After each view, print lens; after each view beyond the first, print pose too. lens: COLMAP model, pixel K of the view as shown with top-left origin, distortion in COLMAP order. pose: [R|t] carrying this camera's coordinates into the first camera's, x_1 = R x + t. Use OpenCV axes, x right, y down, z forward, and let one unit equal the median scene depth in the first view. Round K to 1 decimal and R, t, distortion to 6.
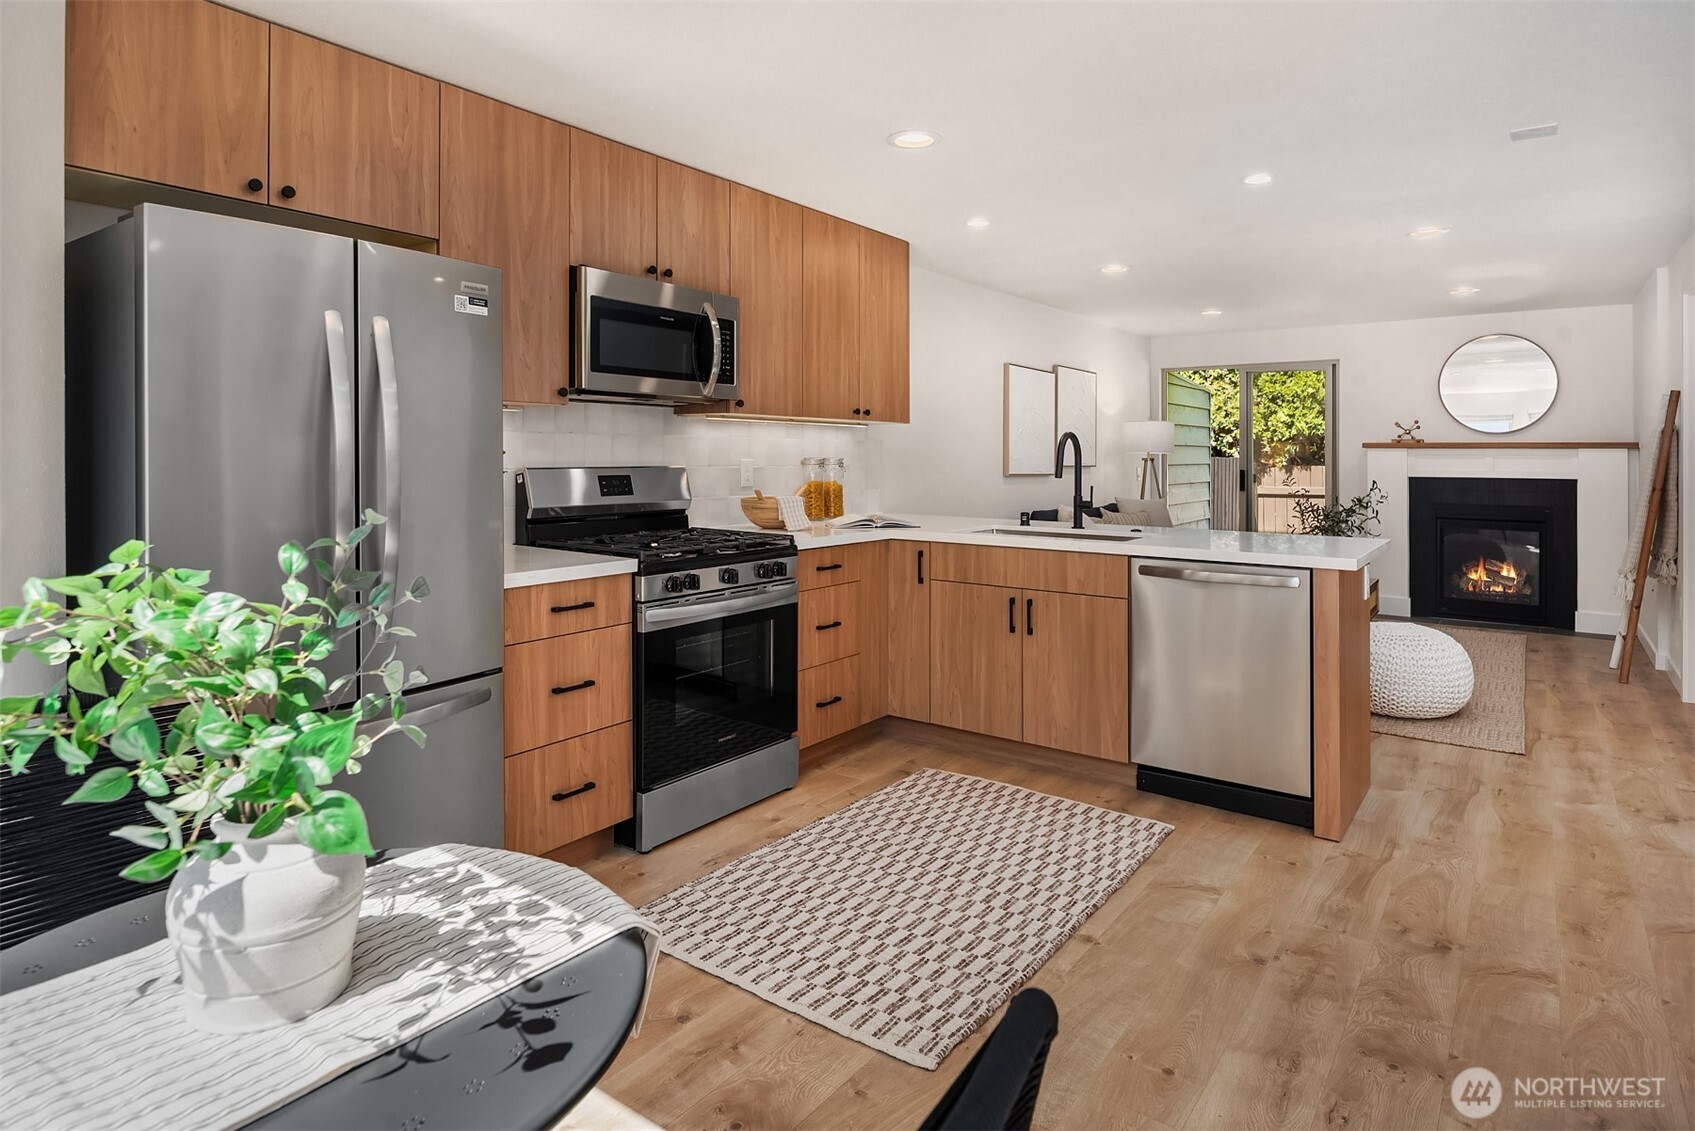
lens RADIAL K [[906.2, 0, 893.7], [0, 906.2, 450.2], [0, 0, 1]] dist [0.016972, -0.008680]
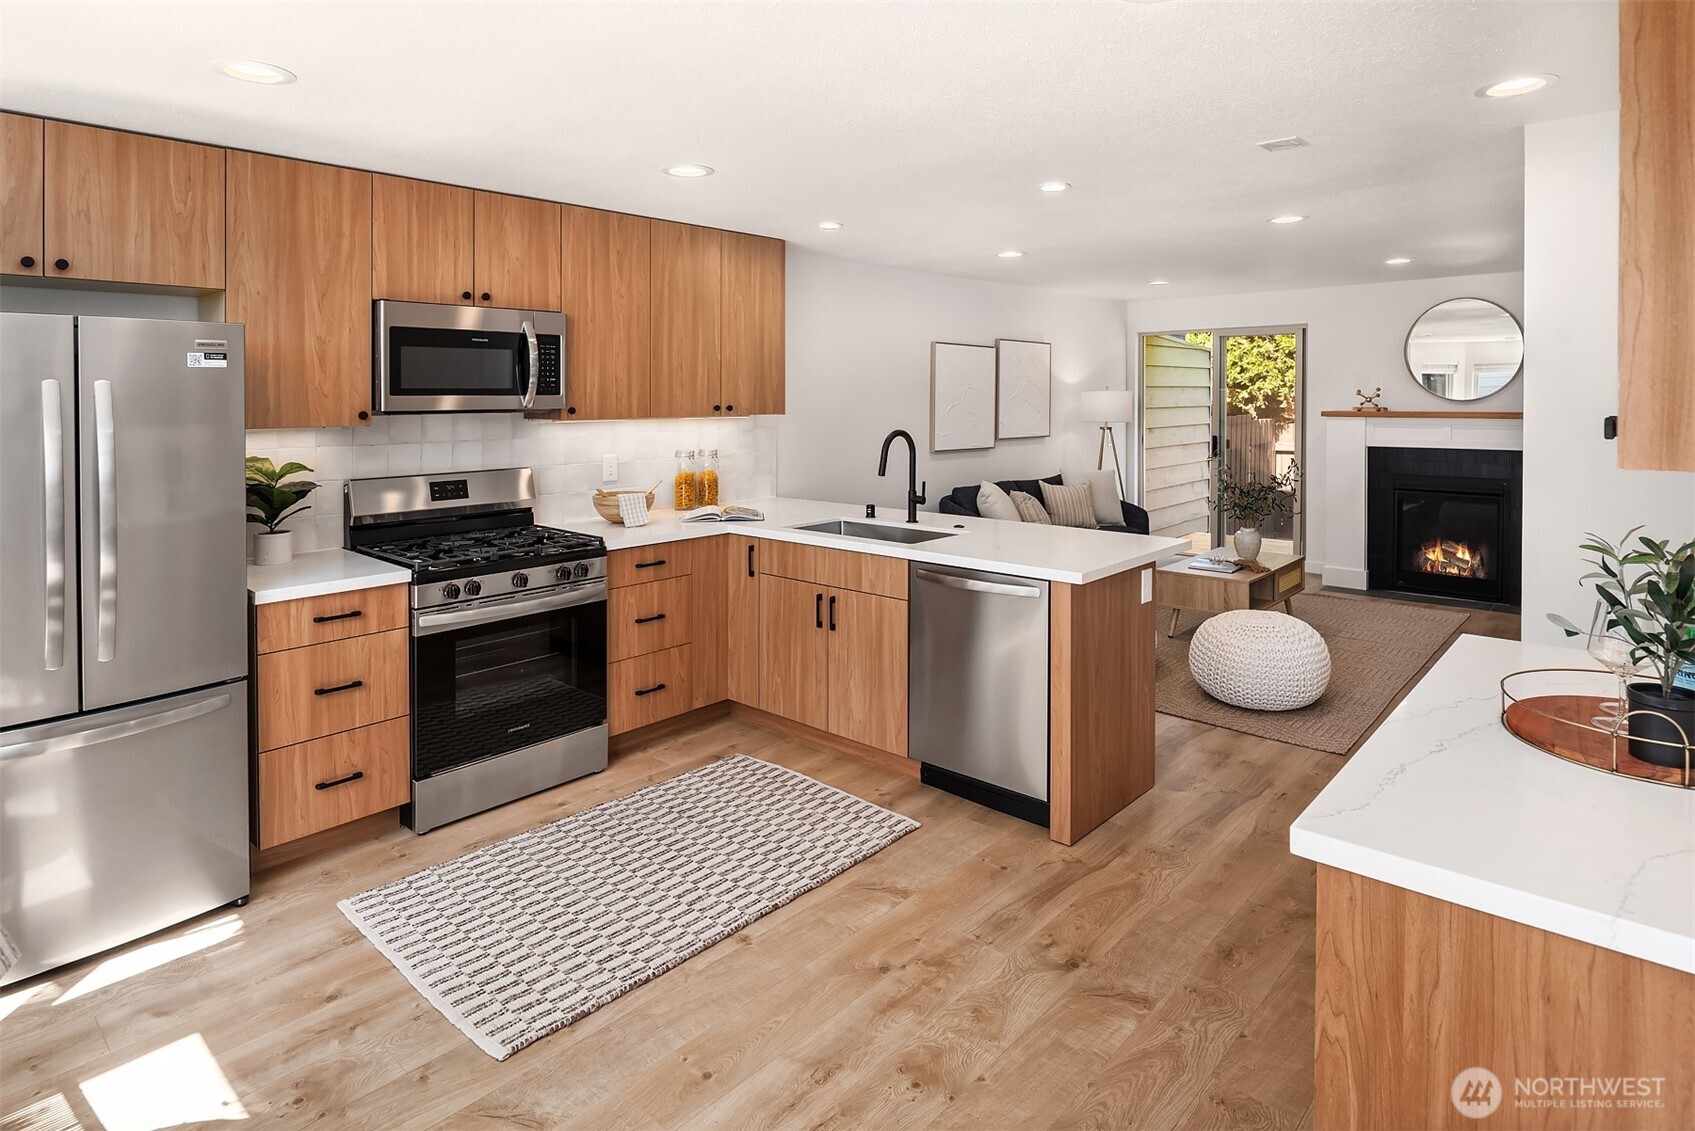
lens RADIAL K [[906.2, 0, 897.6], [0, 906.2, 403.5], [0, 0, 1]] dist [0.016972, -0.008680]
pose [[0.994441, -0.008697, -0.104937, 0.346155], [0.010388, 0.999825, 0.015577, -0.076740], [0.104783, -0.016580, 0.994357, -0.031157]]
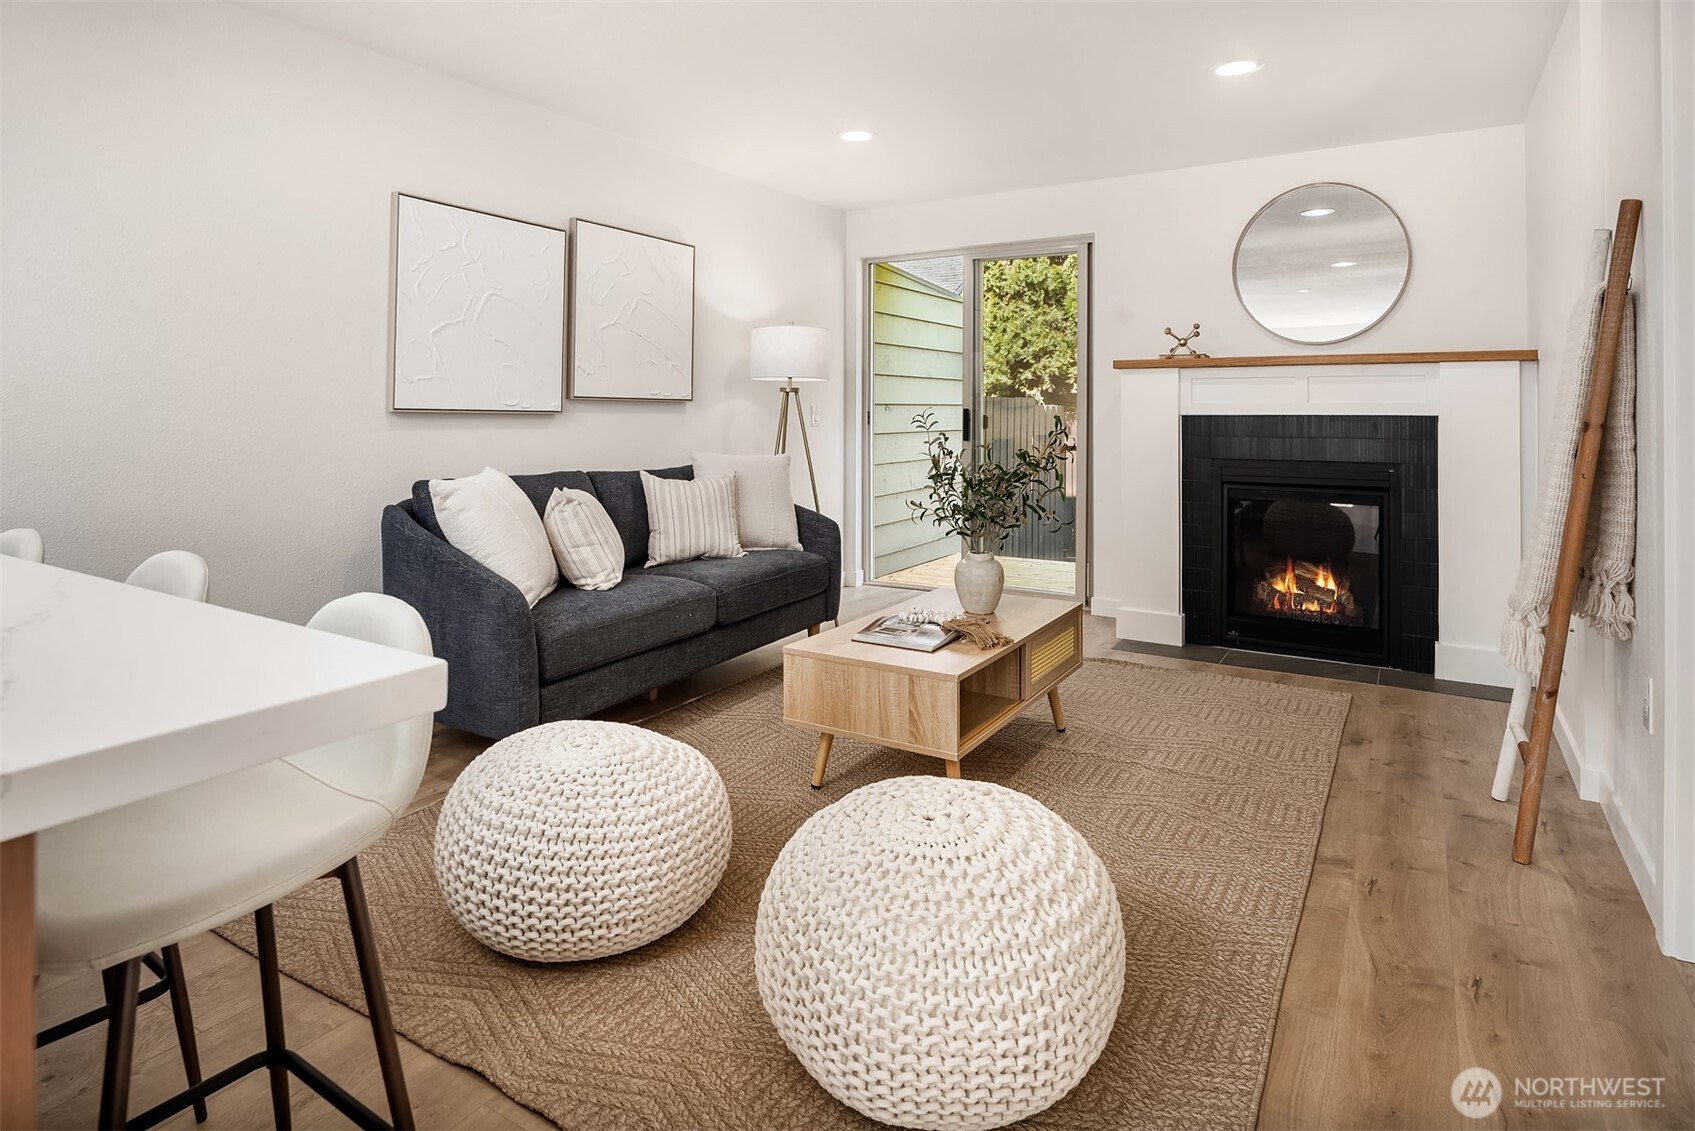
lens RADIAL K [[906.2, 0, 902.4], [0, 906.2, 412.8], [0, 0, 1]] dist [0.016972, -0.008680]
pose [[0.995418, -0.004531, 0.095509, 0.650801], [0.003775, 0.999960, 0.008102, 0.044914], [-0.095542, -0.007704, 0.995396, 0.835568]]
